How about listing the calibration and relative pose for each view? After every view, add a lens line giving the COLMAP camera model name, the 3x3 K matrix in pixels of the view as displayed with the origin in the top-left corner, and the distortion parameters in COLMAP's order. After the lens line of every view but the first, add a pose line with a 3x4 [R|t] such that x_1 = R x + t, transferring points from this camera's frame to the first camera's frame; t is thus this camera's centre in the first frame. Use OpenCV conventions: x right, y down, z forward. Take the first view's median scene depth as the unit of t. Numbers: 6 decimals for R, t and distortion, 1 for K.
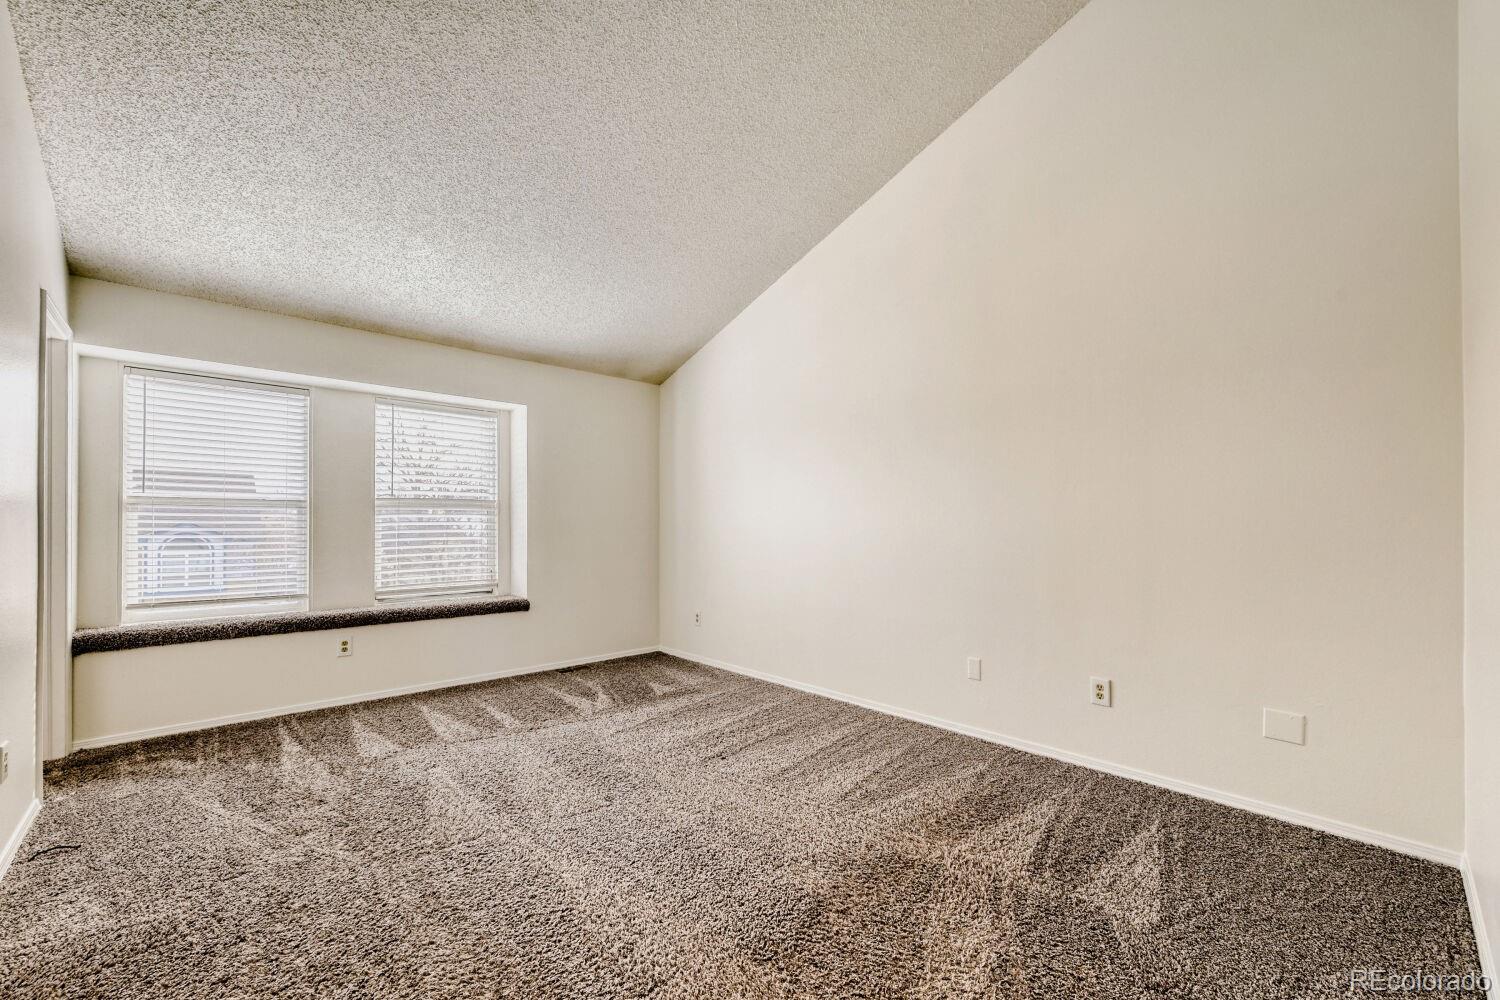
lens RADIAL K [[605.5, 0, 751.5], [0, 605.5, 524.2], [0, 0, 1]] dist [-0.000388, -0.000029]
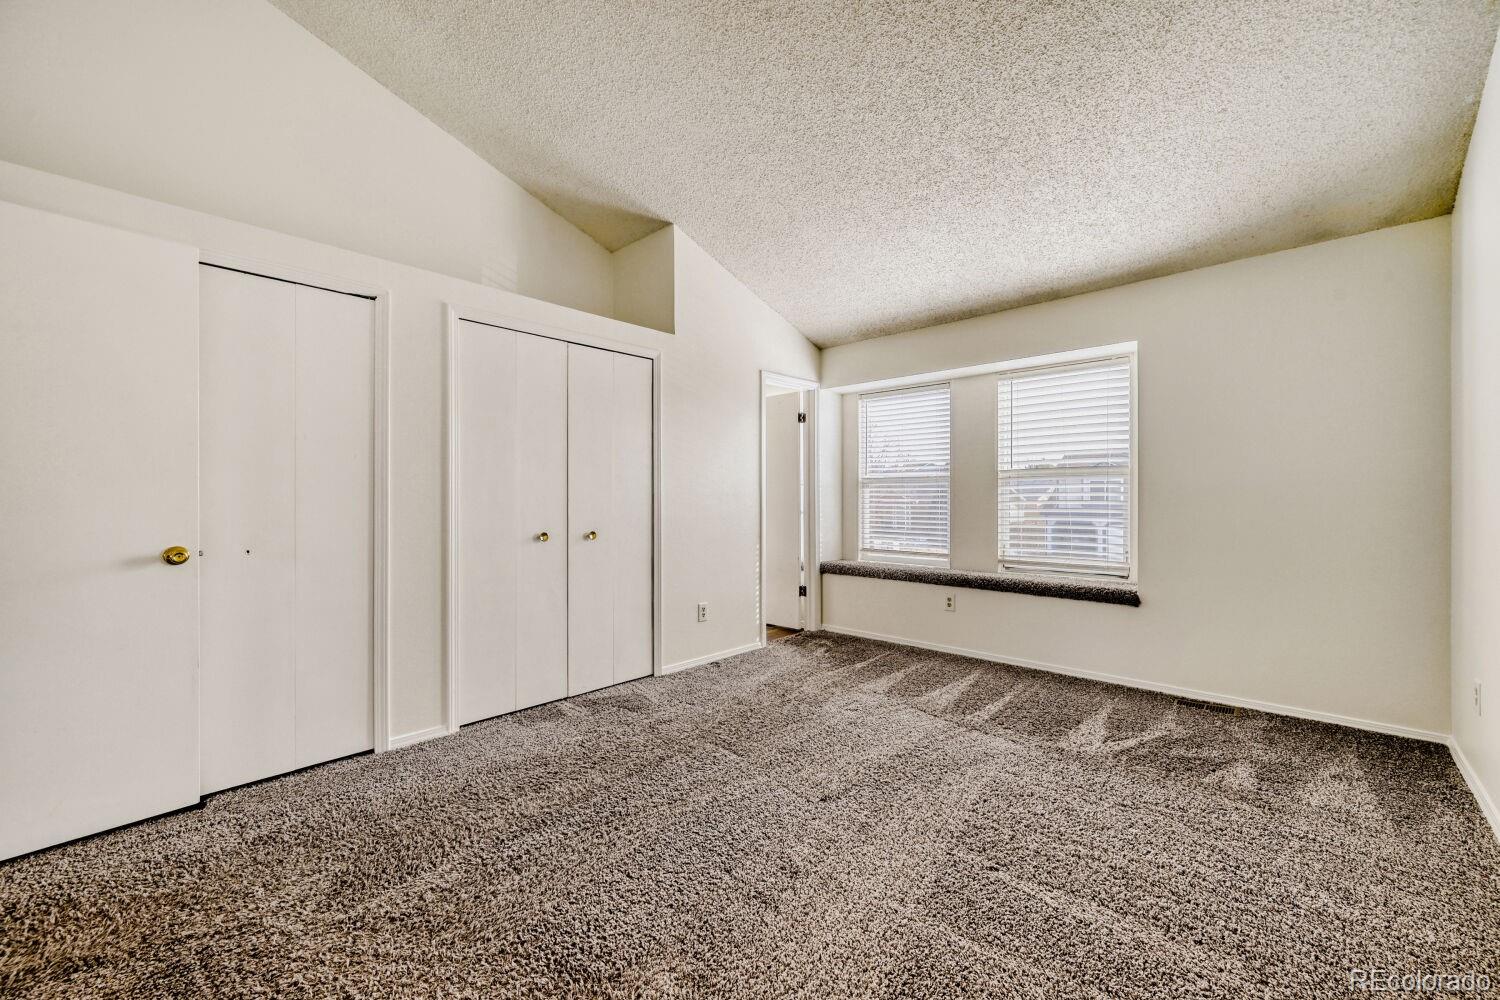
lens RADIAL K [[593.8, 0, 750.0], [0, 593.8, 500.0], [0, 0, 1]] dist [-0.000788, -0.000070]
pose [[0.062881, 0.002322, -0.998018, 0.424658], [0.004373, 0.999987, 0.002602, 0.003776], [0.998011, -0.004528, 0.062870, 0.554210]]
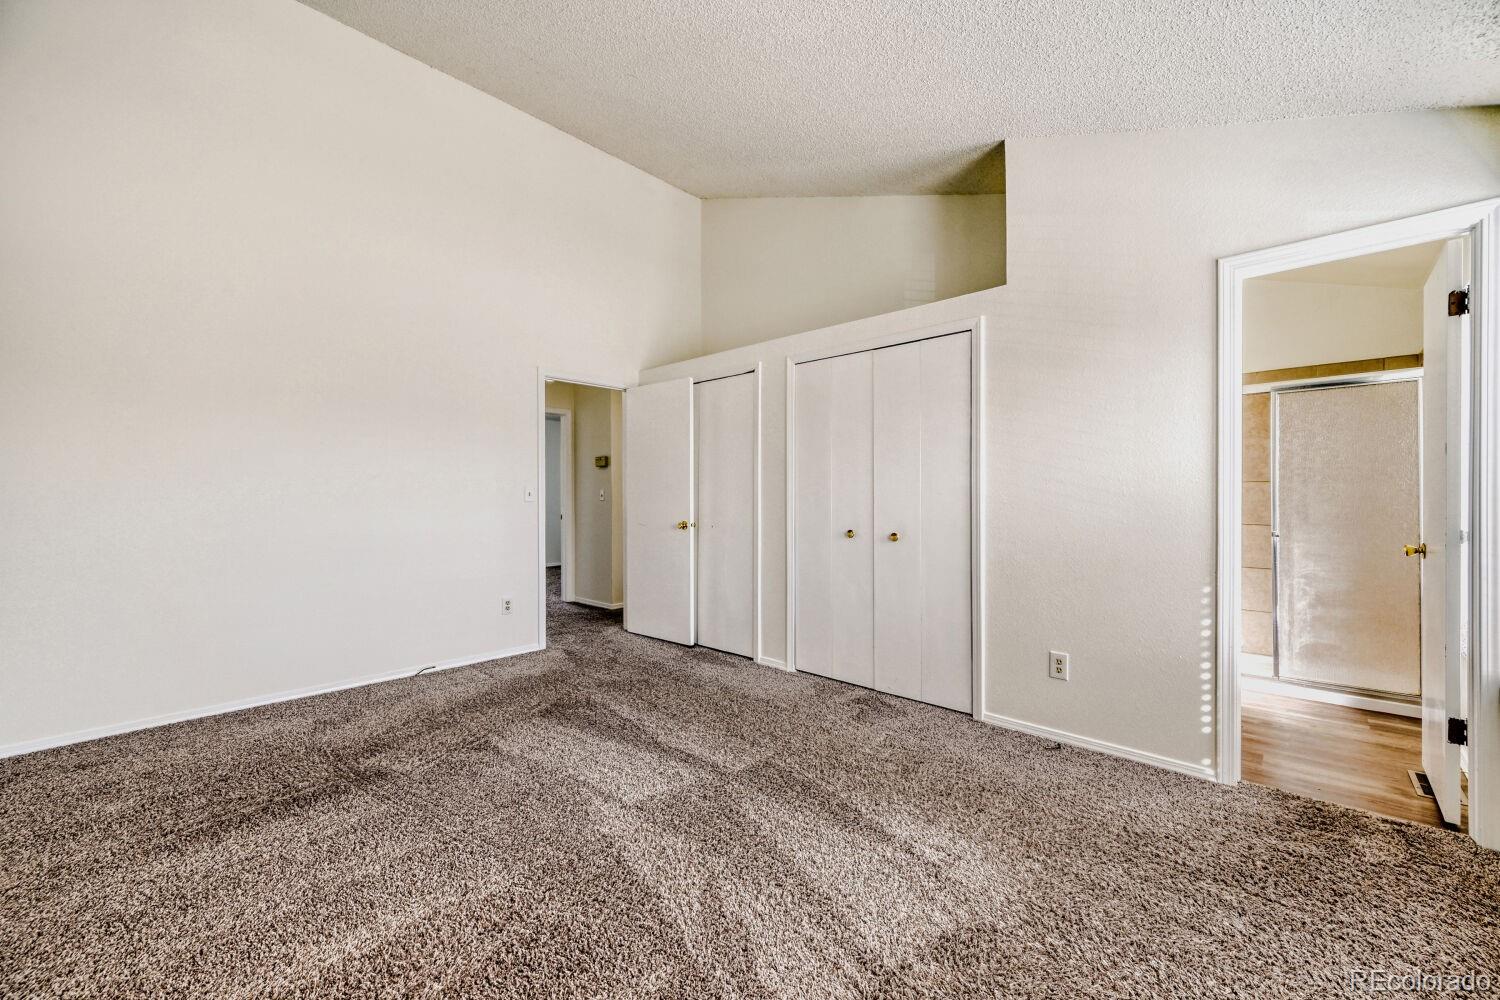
lens RADIAL K [[593.8, 0, 750.0], [0, 593.8, 500.0], [0, 0, 1]] dist [-0.000788, -0.000070]
pose [[-0.997855, -0.002671, -0.065413, -0.215175], [-0.002743, 0.999996, 0.001021, 0.003611], [0.065410, 0.001198, -0.997858, 1.239193]]
